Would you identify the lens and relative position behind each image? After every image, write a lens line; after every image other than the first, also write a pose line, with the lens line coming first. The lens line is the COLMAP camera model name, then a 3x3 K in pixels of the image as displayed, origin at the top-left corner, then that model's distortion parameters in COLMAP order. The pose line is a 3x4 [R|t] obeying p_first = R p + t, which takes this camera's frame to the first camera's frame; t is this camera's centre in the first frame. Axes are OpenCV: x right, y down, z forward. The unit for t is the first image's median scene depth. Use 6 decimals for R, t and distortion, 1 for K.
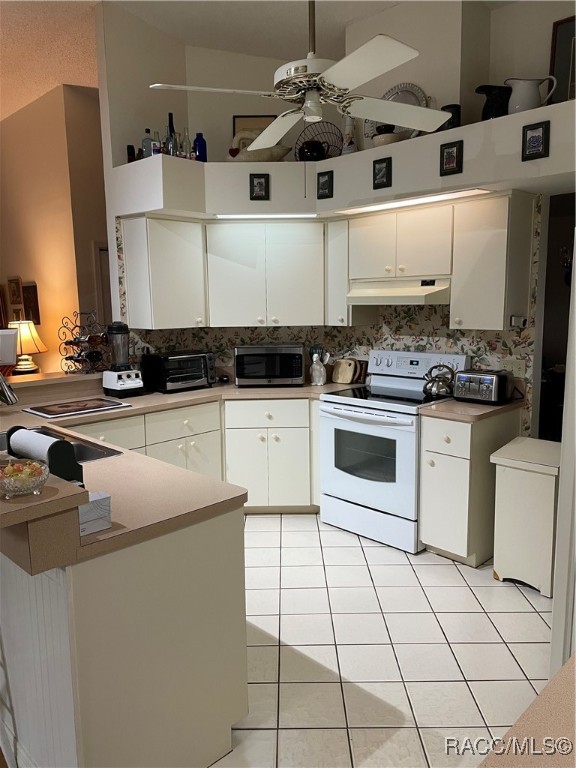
lens RADIAL K [[583.7, 0, 289.7], [0, 583.7, 382.2], [0, 0, 1]] dist [0.030500, -0.003738]
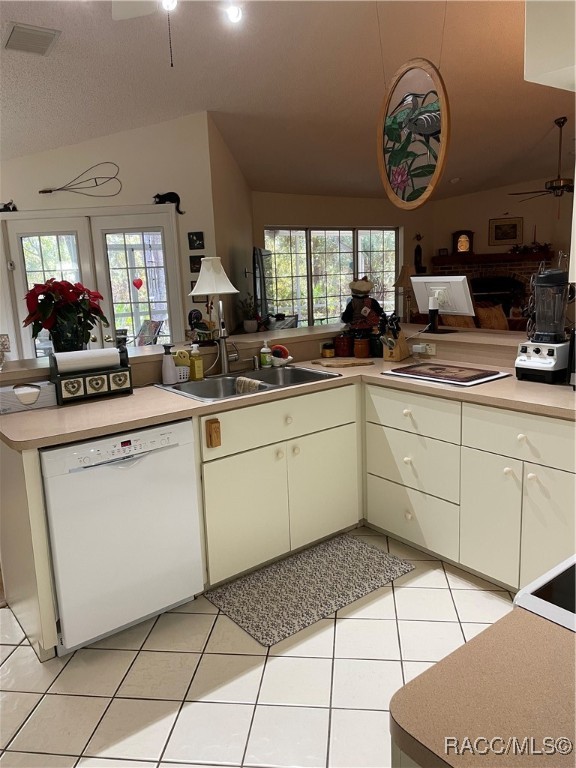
lens RADIAL K [[583.7, 0, 289.2], [0, 583.7, 382.8], [0, 0, 1]] dist [0.030500, -0.003738]
pose [[-0.120703, 0.217422, -0.968586, 0.556775], [-0.109007, 0.966916, 0.230631, -0.130616], [0.986685, 0.133421, -0.093009, 1.032069]]
